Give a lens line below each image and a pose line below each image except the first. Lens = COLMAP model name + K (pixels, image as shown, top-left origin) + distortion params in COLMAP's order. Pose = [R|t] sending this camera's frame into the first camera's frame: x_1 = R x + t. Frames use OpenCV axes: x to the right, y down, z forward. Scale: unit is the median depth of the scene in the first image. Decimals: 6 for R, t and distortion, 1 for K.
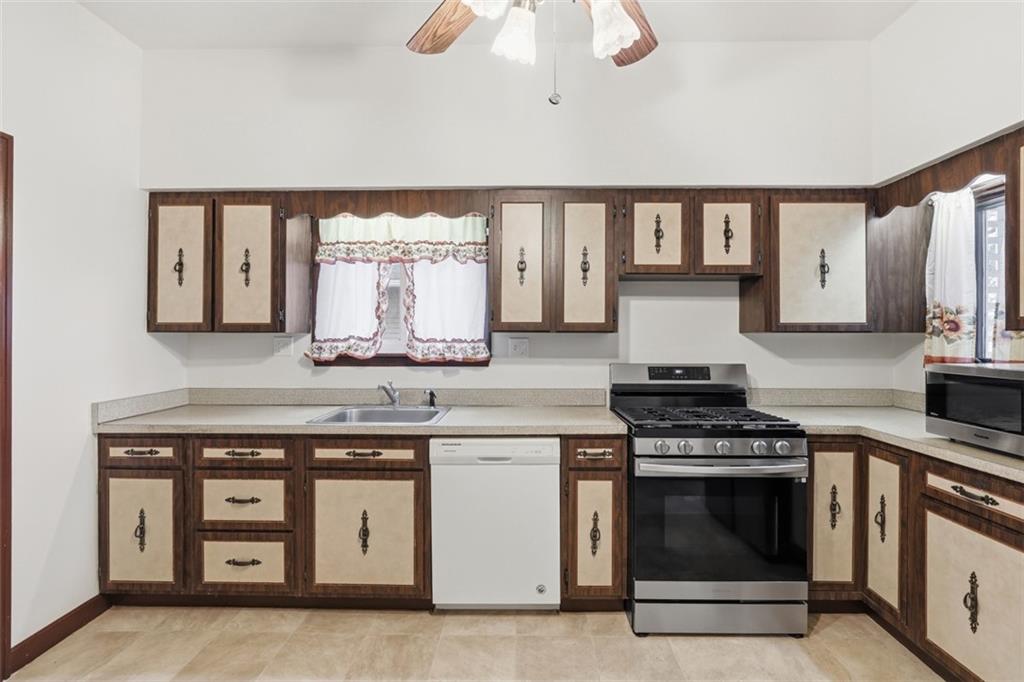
lens RADIAL K [[490.5, 0, 513.0], [0, 490.5, 332.9], [0, 0, 1]] dist [-0.018219, 0.004276]
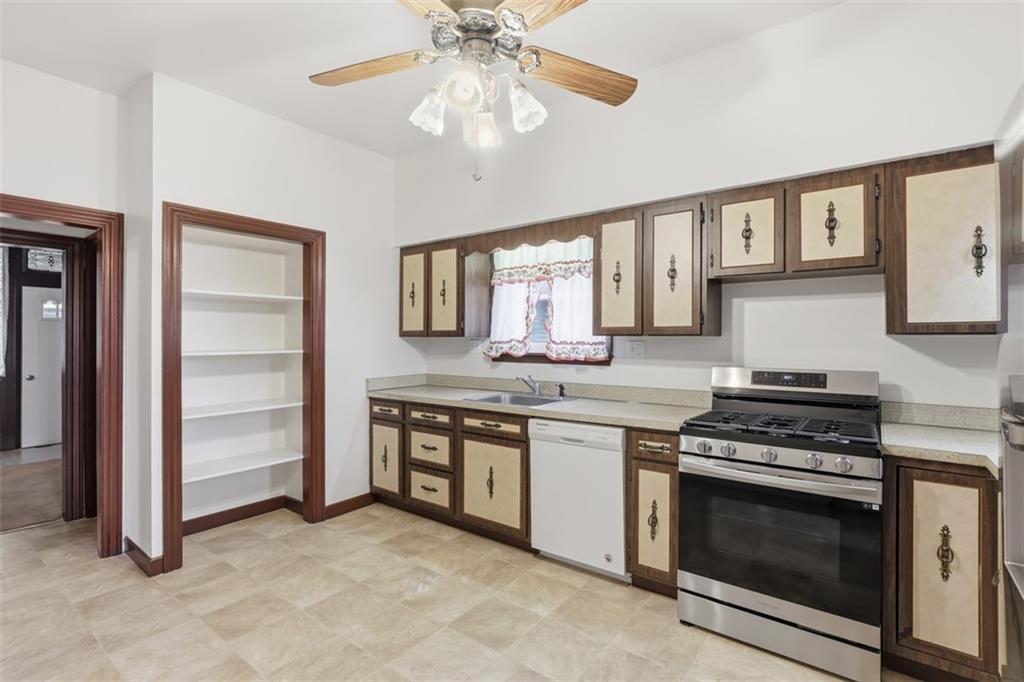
lens RADIAL K [[490.5, 0, 519.6], [0, 490.5, 339.3], [0, 0, 1]] dist [-0.018219, 0.004276]
pose [[0.802290, -0.000297, -0.596935, 0.524721], [0.000115, 1.000000, -0.000342, 0.007519], [0.596935, 0.000206, 0.802290, -0.047137]]
